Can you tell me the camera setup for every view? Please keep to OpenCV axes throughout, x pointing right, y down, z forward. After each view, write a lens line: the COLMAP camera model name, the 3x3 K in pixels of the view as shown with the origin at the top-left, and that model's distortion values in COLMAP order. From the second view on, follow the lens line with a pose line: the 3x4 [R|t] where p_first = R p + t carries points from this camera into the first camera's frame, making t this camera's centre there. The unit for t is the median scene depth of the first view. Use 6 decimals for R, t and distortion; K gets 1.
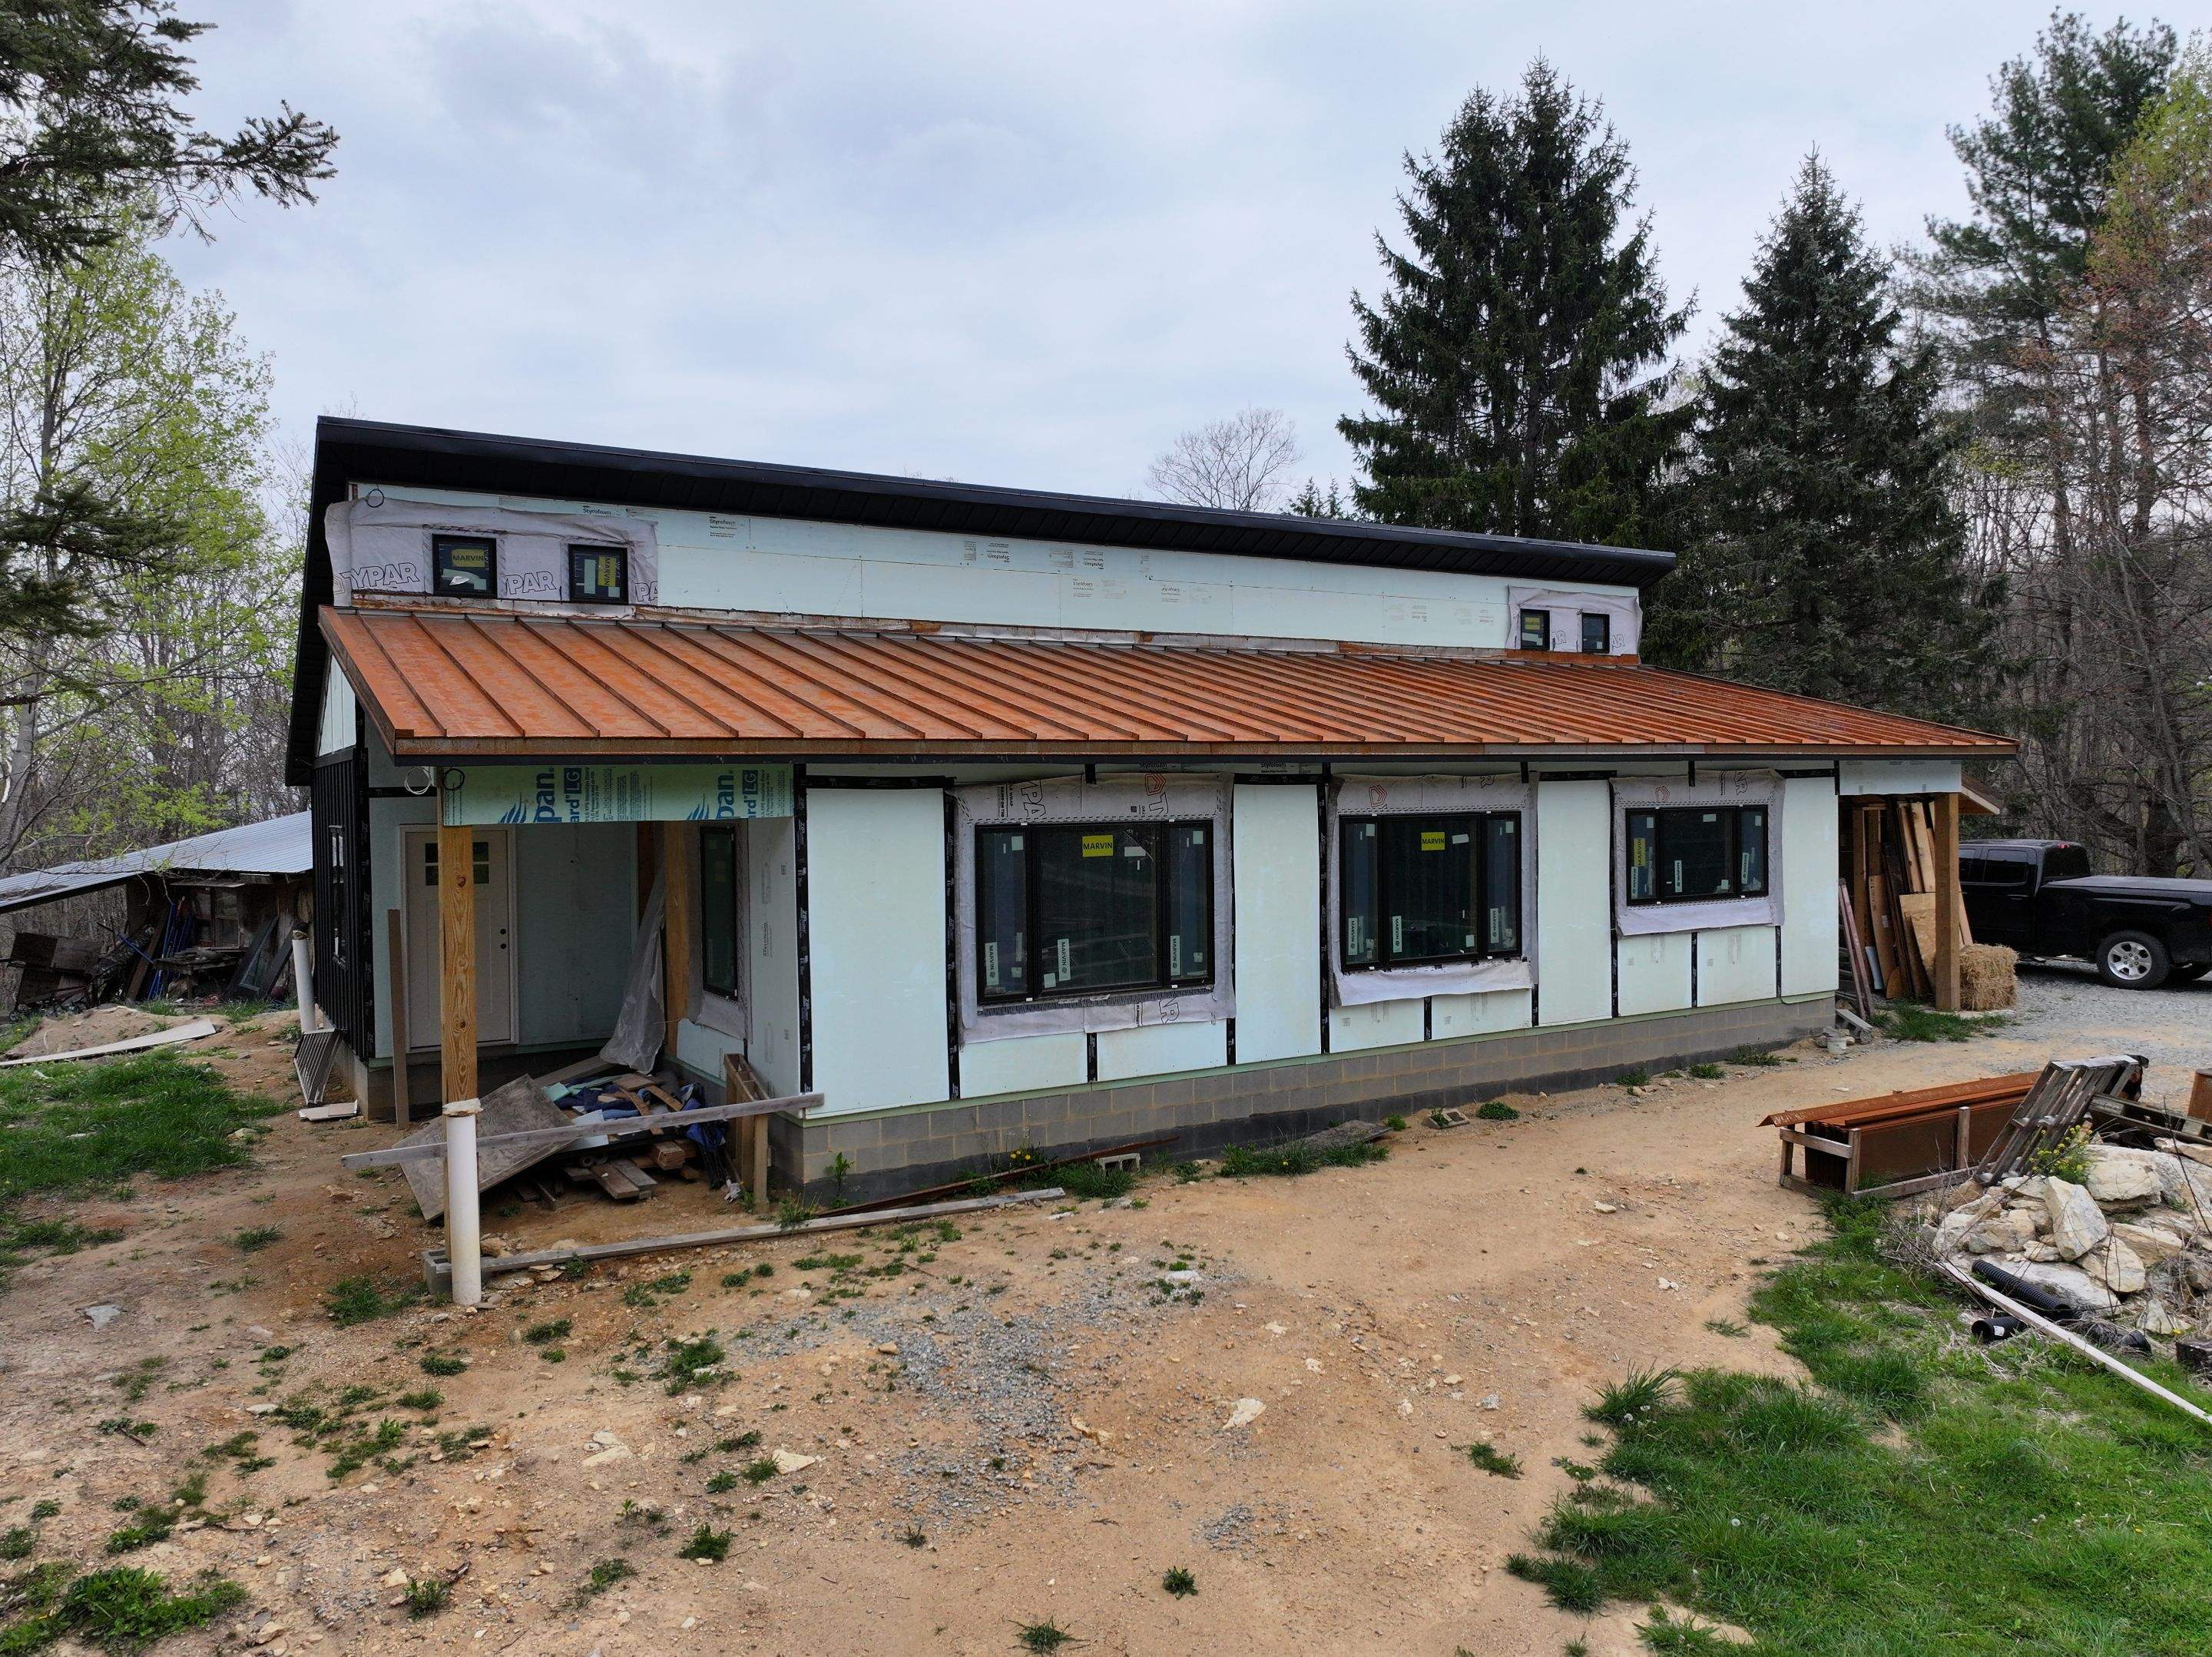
lens RADIAL K [[1554.4, 0, 1104.9], [0, 1554.4, 830.2], [0, 0, 1]] dist [-0.002282, 0.018214]
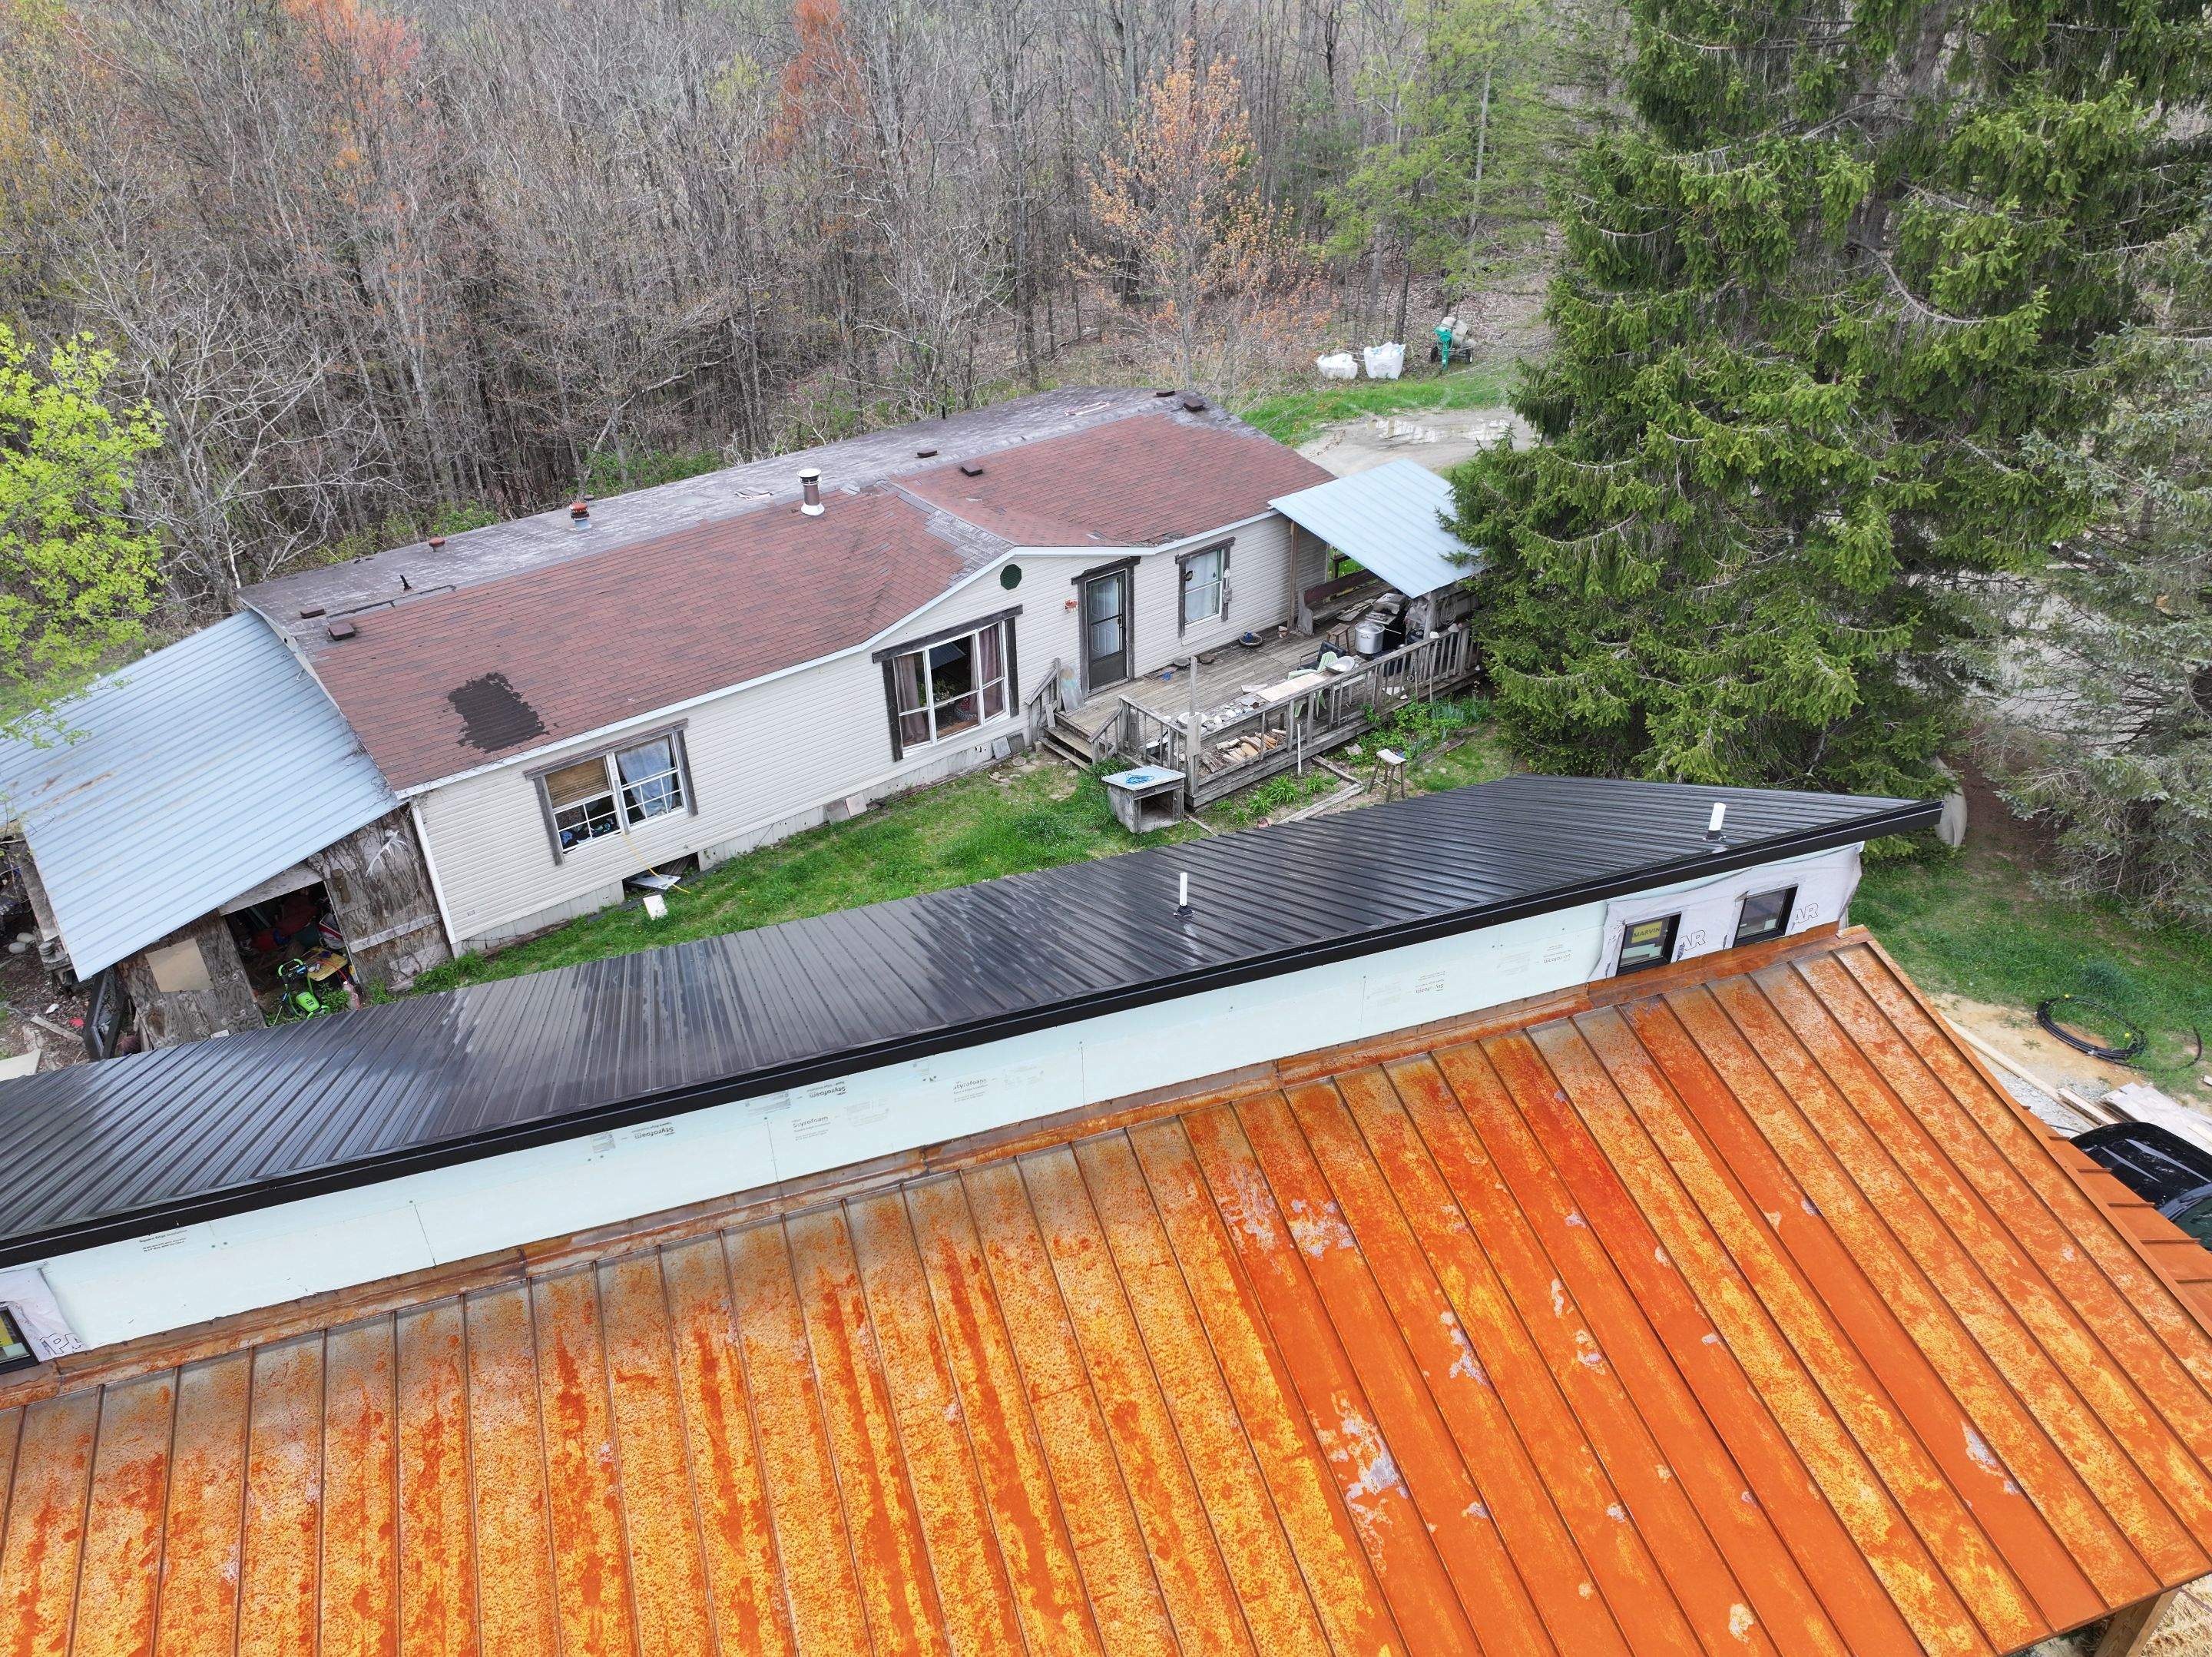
lens RADIAL K [[1554.4, 0, 1097.4], [0, 1554.4, 834.9], [0, 0, 1]] dist [-0.002282, 0.018214]
pose [[0.977294, 0.112109, -0.179801, 0.252639], [-0.001975, 0.853347, 0.521340, -0.740051], [0.211879, -0.509147, 0.834192, 0.683698]]
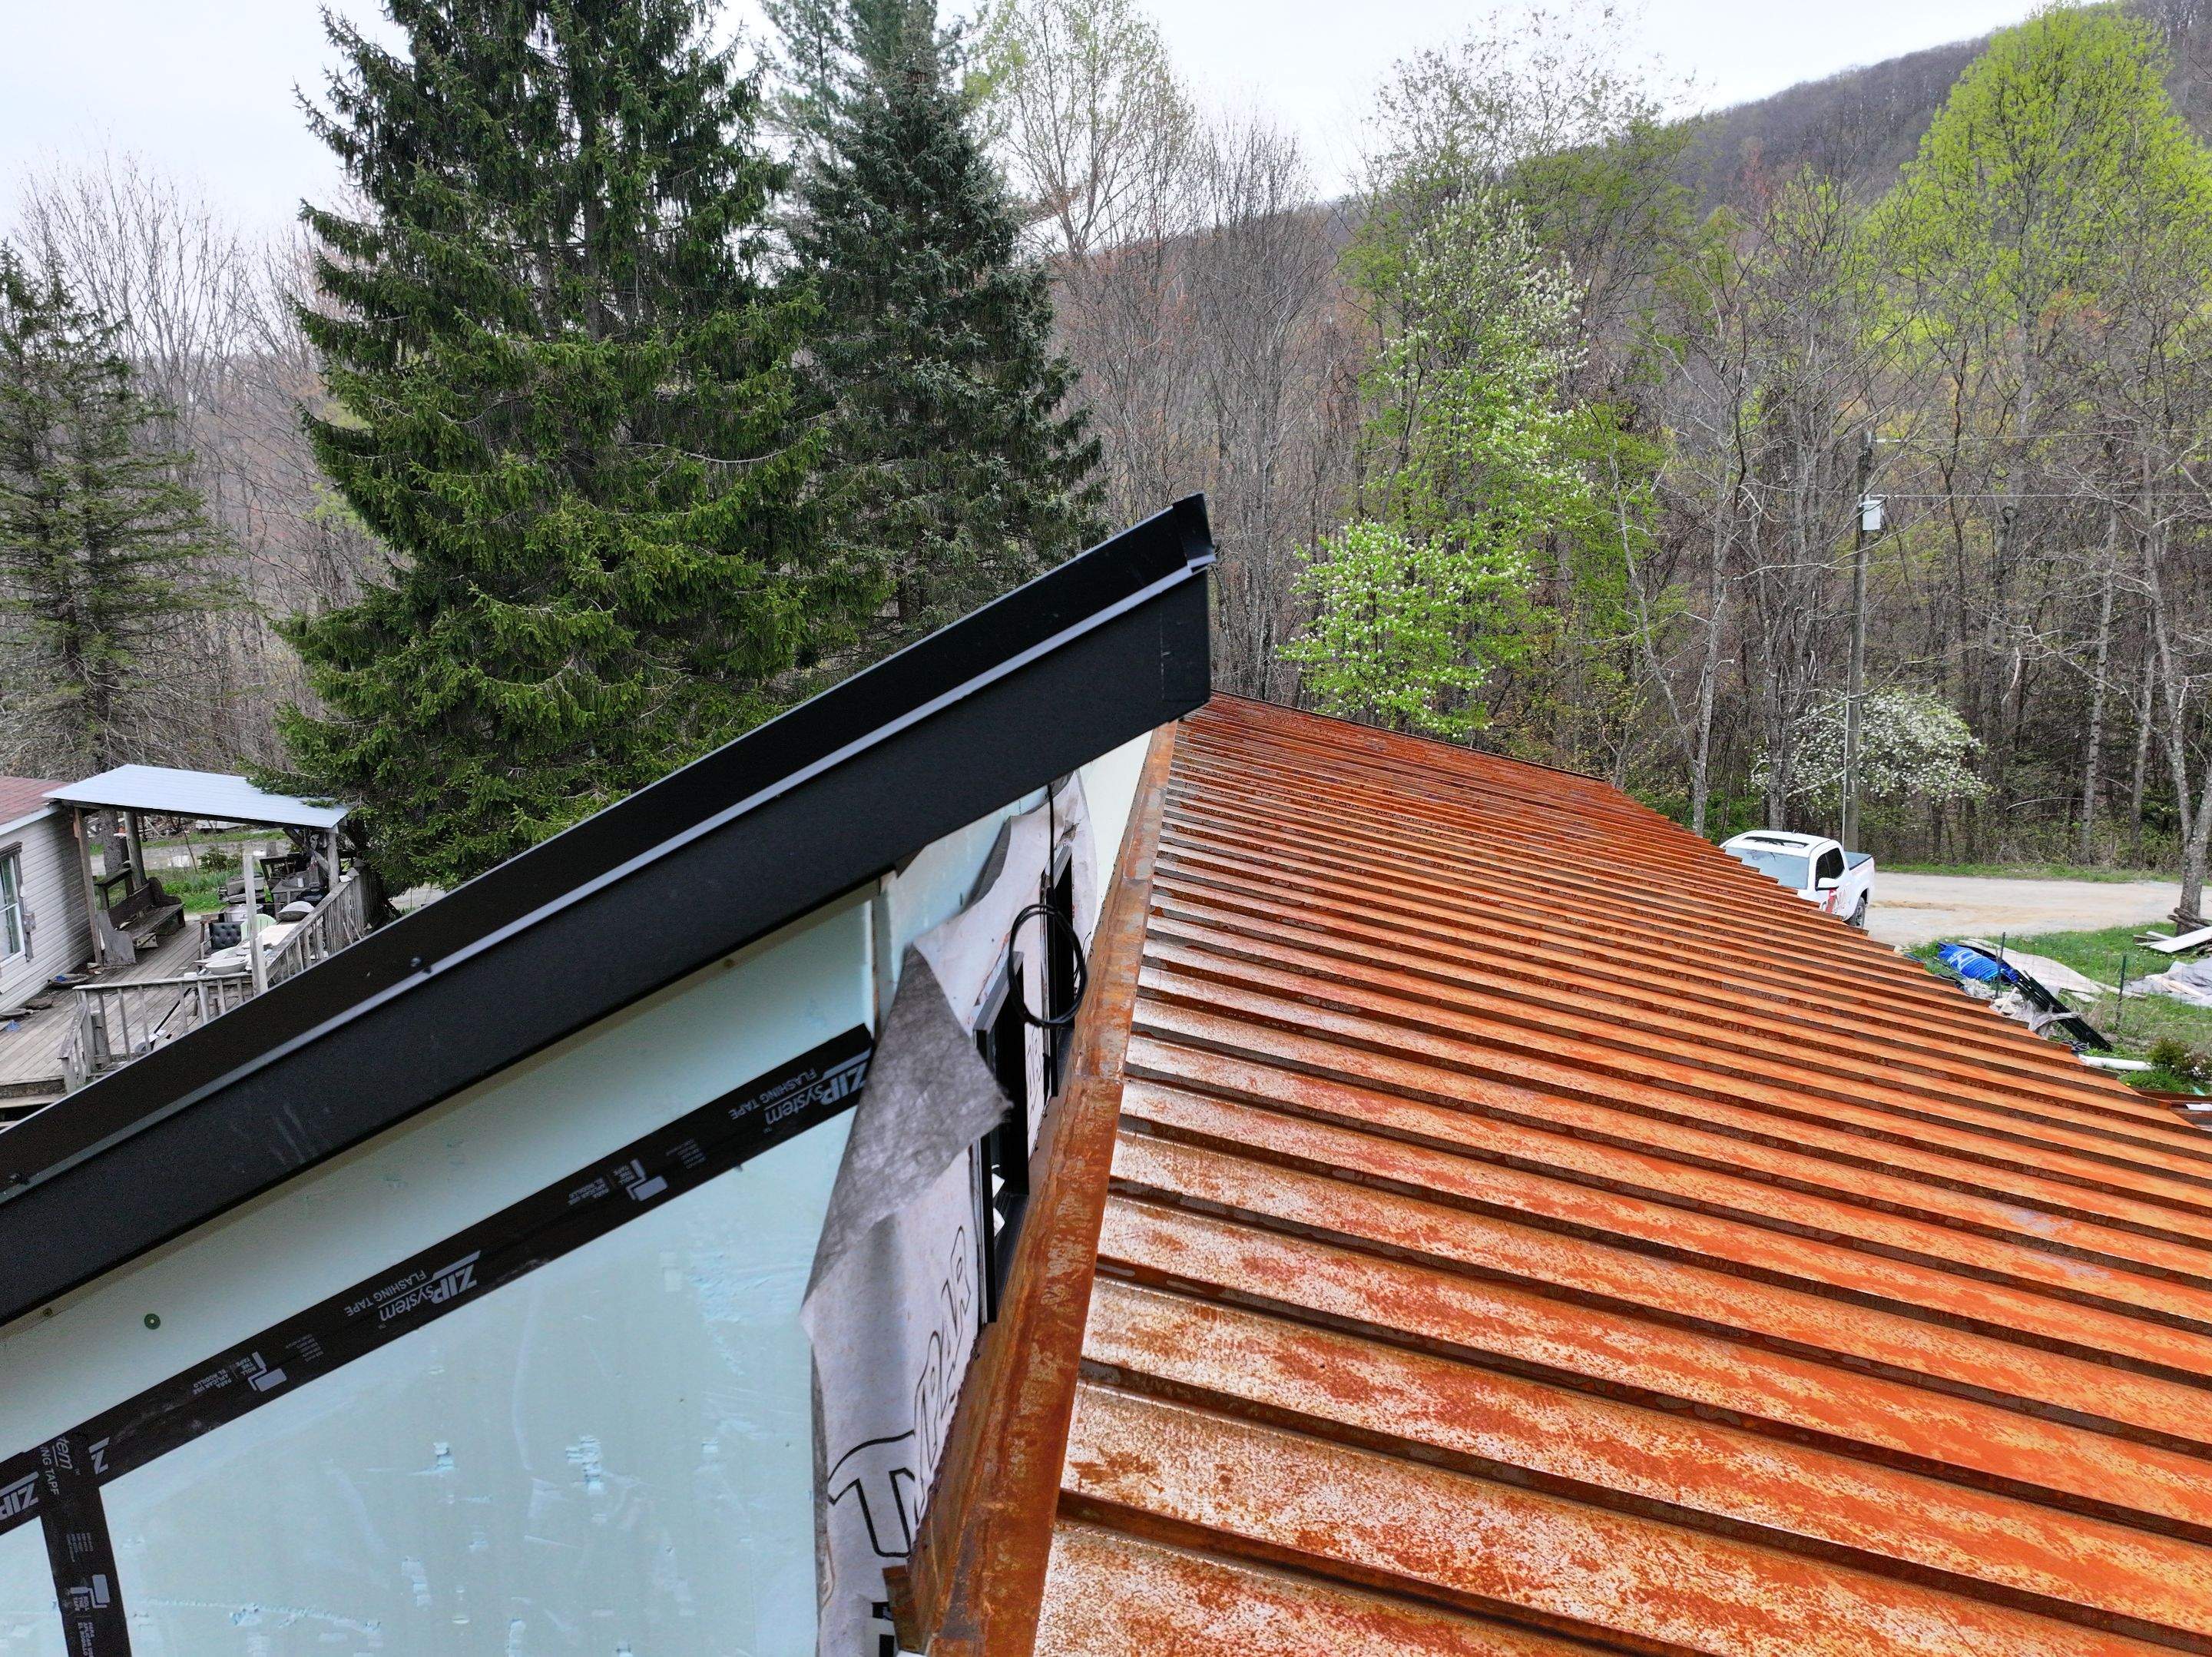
lens RADIAL K [[1554.4, 0, 1109.1], [0, 1554.4, 824.3], [0, 0, 1]] dist [-0.002282, 0.018214]
pose [[0.565108, -0.137241, 0.813522, -0.575167], [0.029221, 0.988778, 0.146509, -0.243283], [-0.824500, -0.059021, 0.562776, 0.877766]]
